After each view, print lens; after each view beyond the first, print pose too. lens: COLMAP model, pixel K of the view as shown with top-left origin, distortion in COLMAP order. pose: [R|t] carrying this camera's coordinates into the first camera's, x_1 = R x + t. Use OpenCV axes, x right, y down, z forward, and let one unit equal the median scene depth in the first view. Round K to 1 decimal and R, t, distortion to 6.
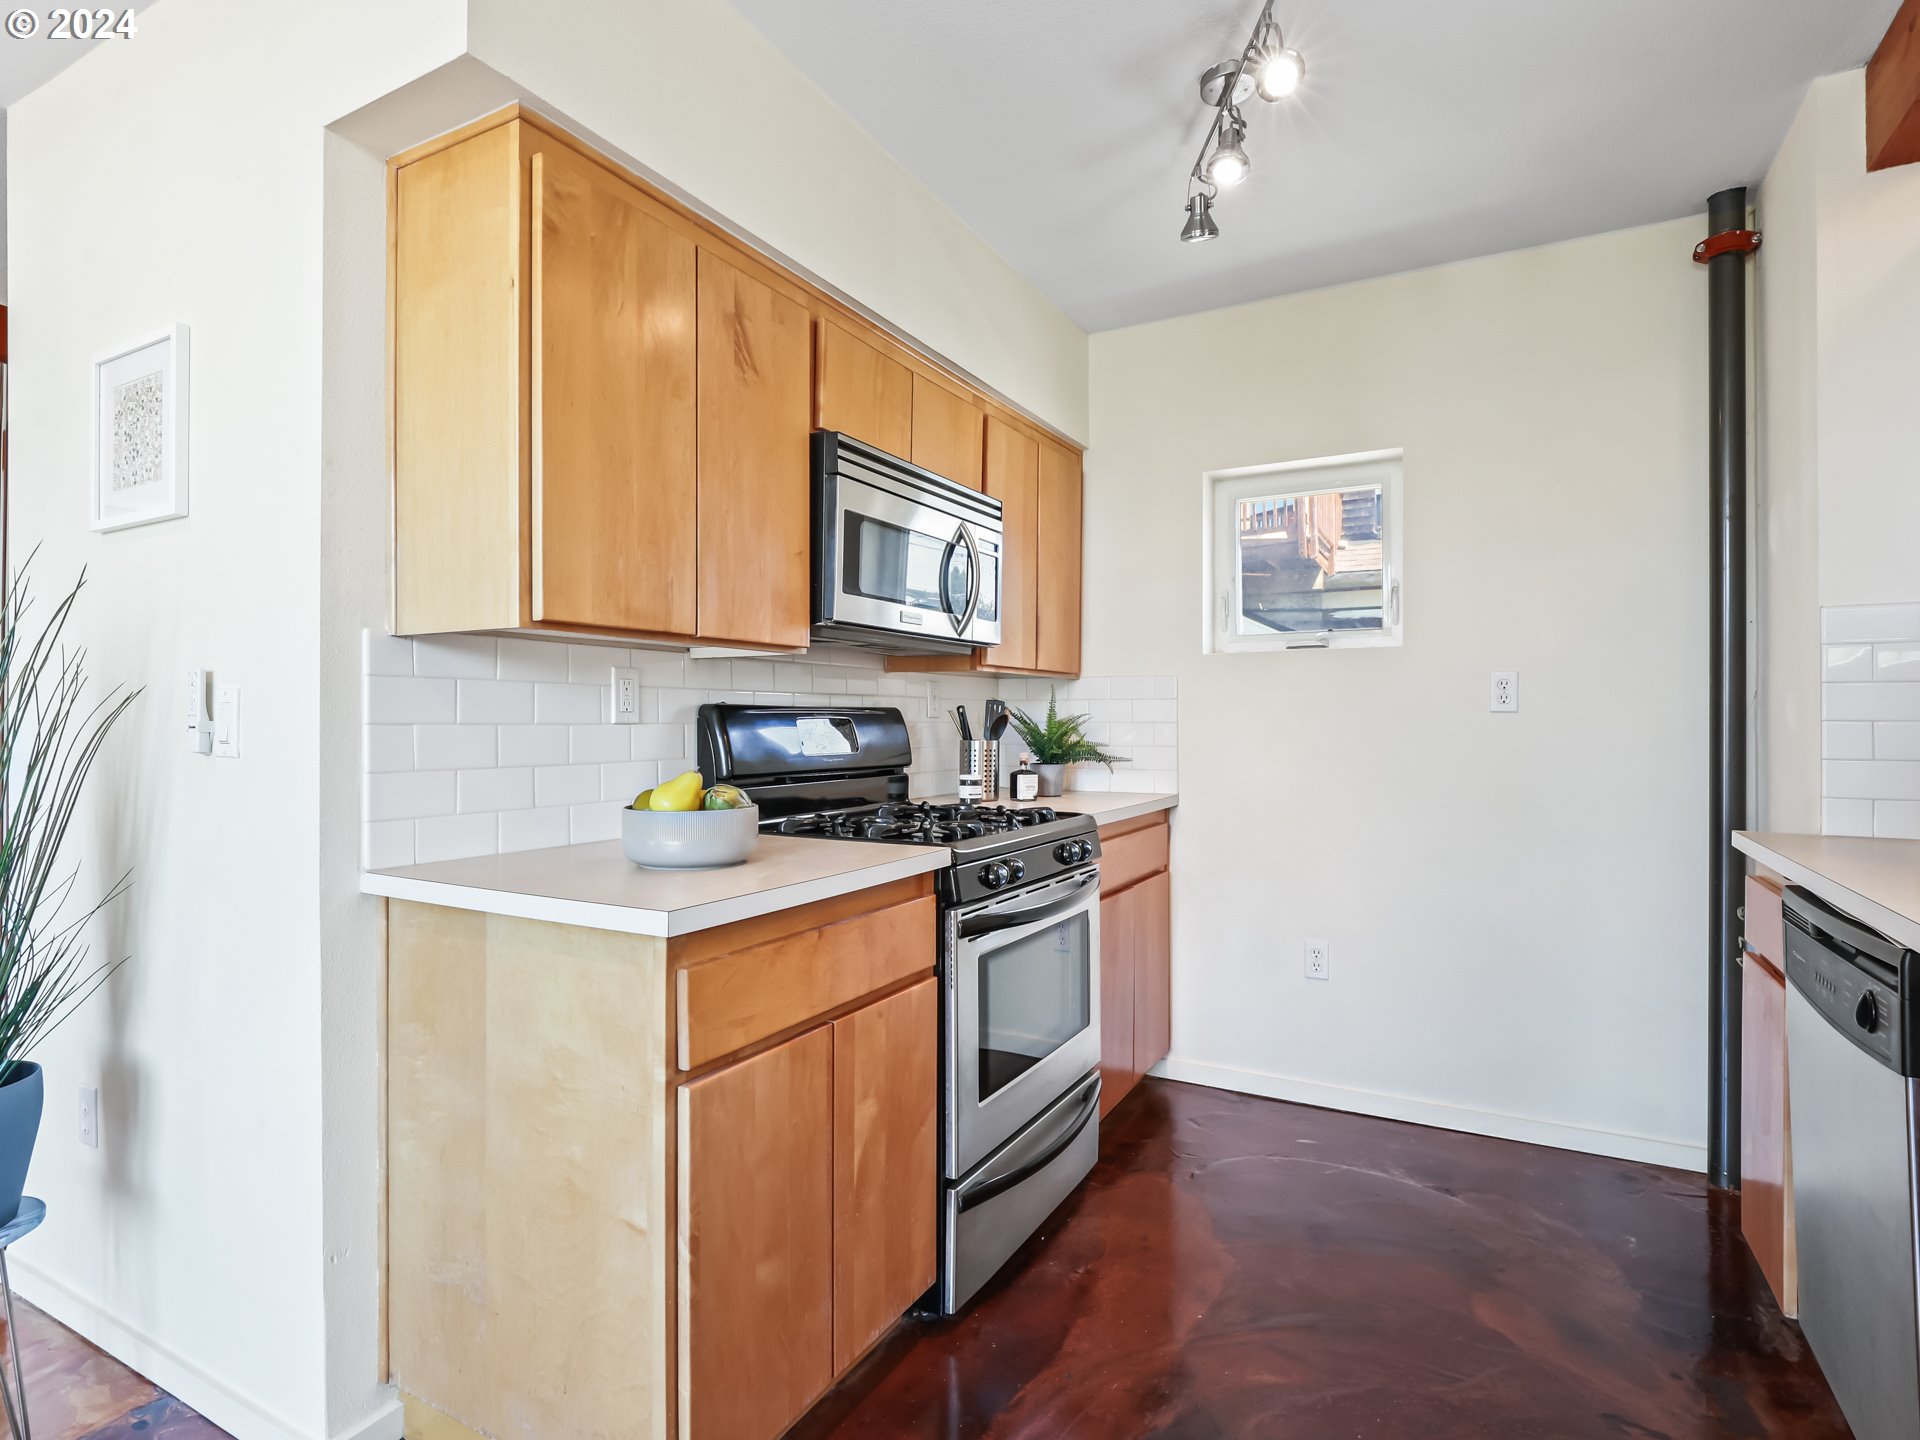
lens RADIAL K [[1000.4, 0, 960.0], [0, 1000.4, 720.0], [0, 0, 1]] dist [-0.009744, 0.001563]
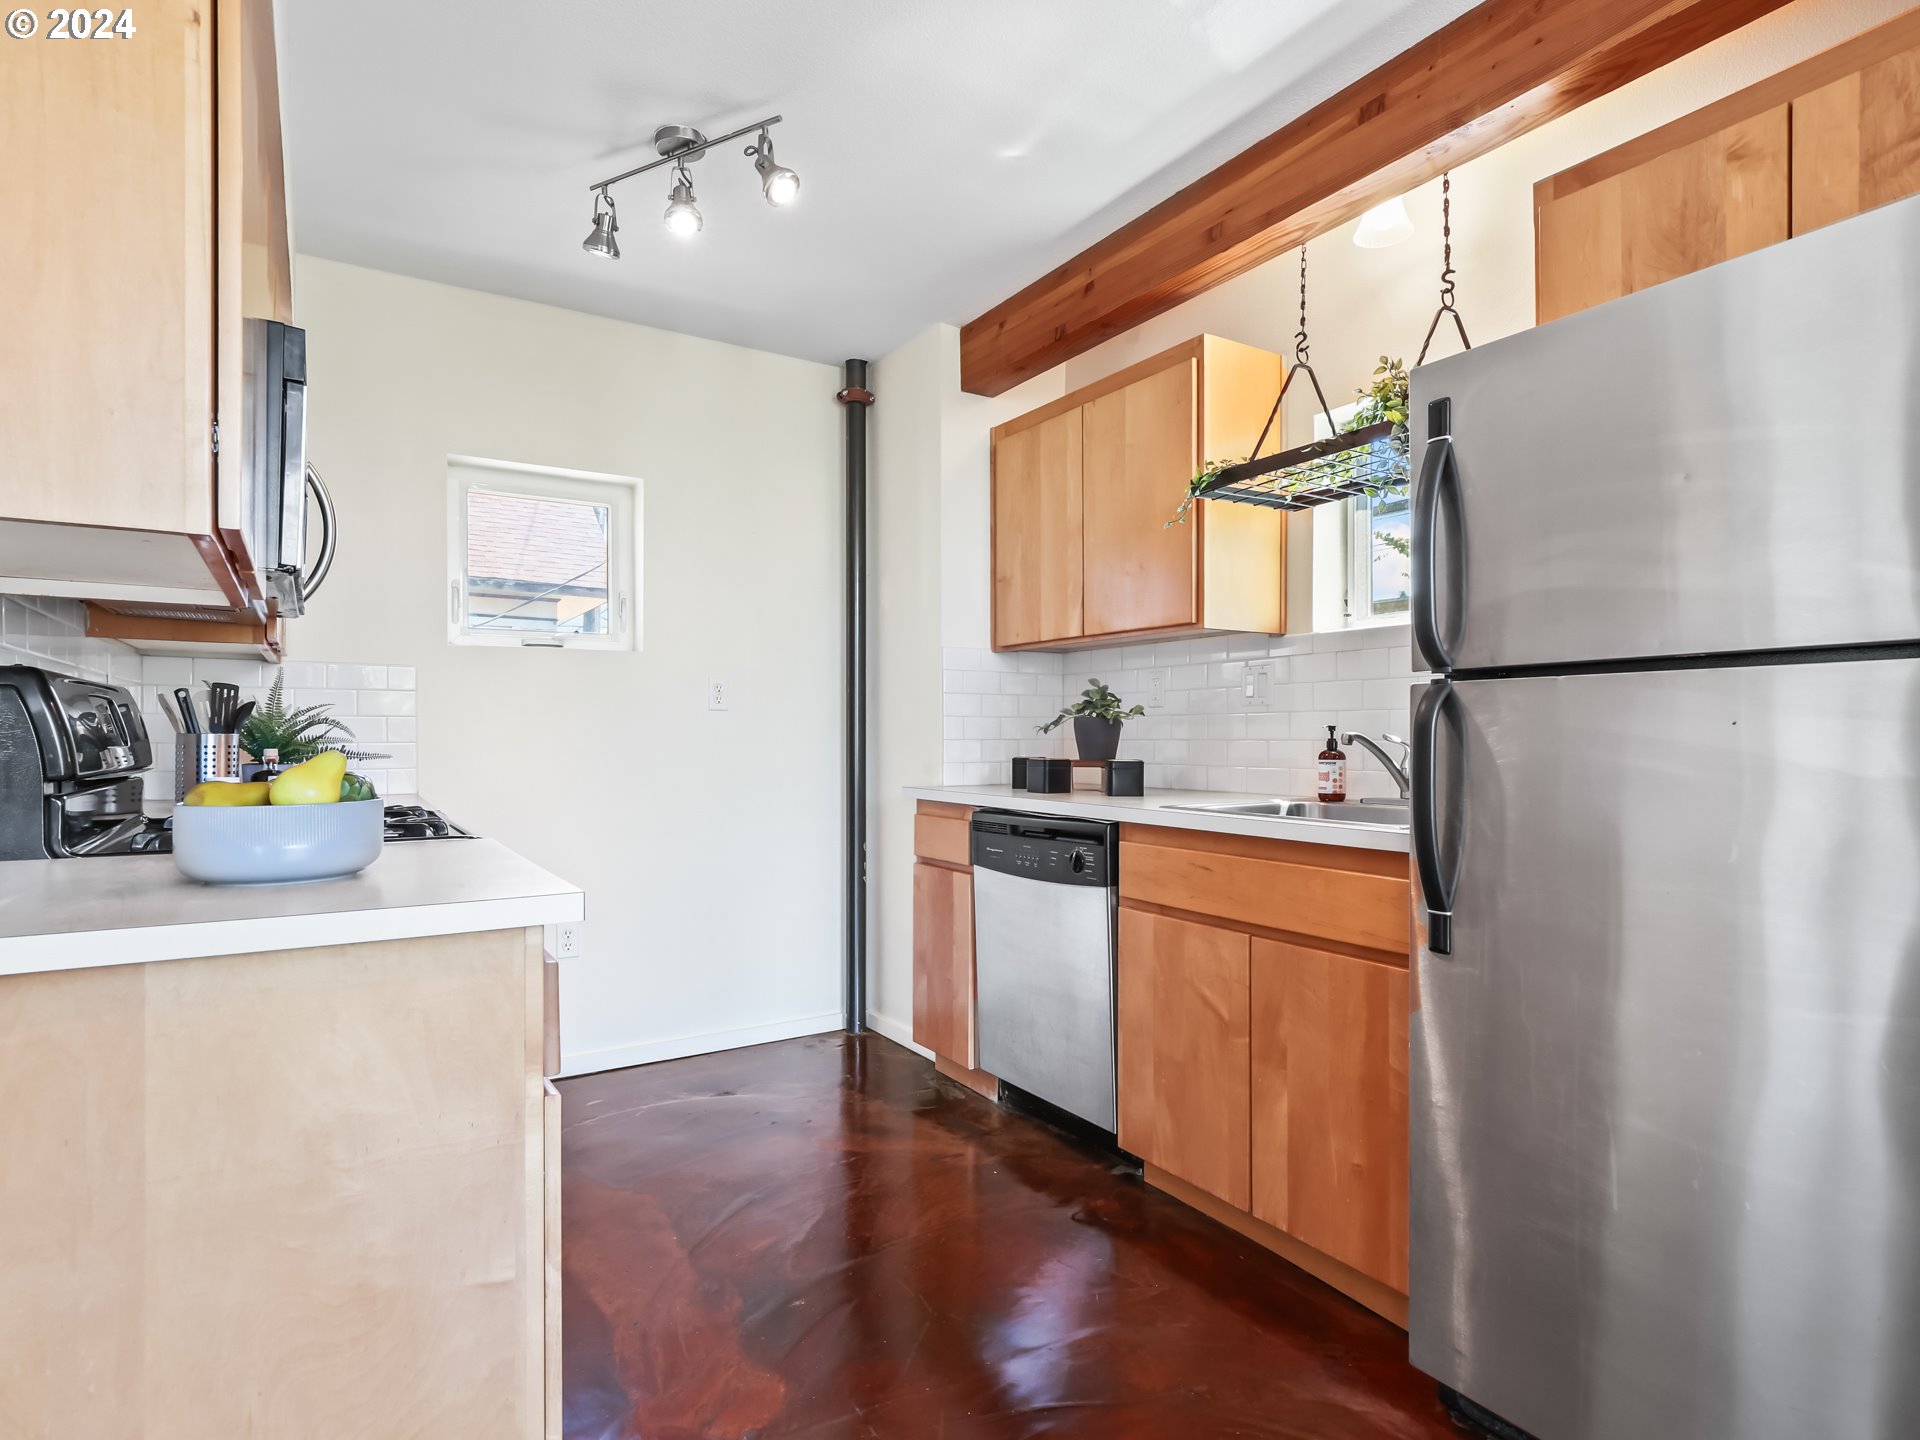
lens RADIAL K [[1019.1, 0, 962.0], [0, 1019.1, 738.4], [0, 0, 1]] dist [-0.026361, 0.000127]
pose [[0.478119, -0.003666, 0.878288, -0.486598], [0.001220, 0.999993, 0.003510, 0.027110], [-0.878294, -0.000607, 0.478120, 0.140542]]
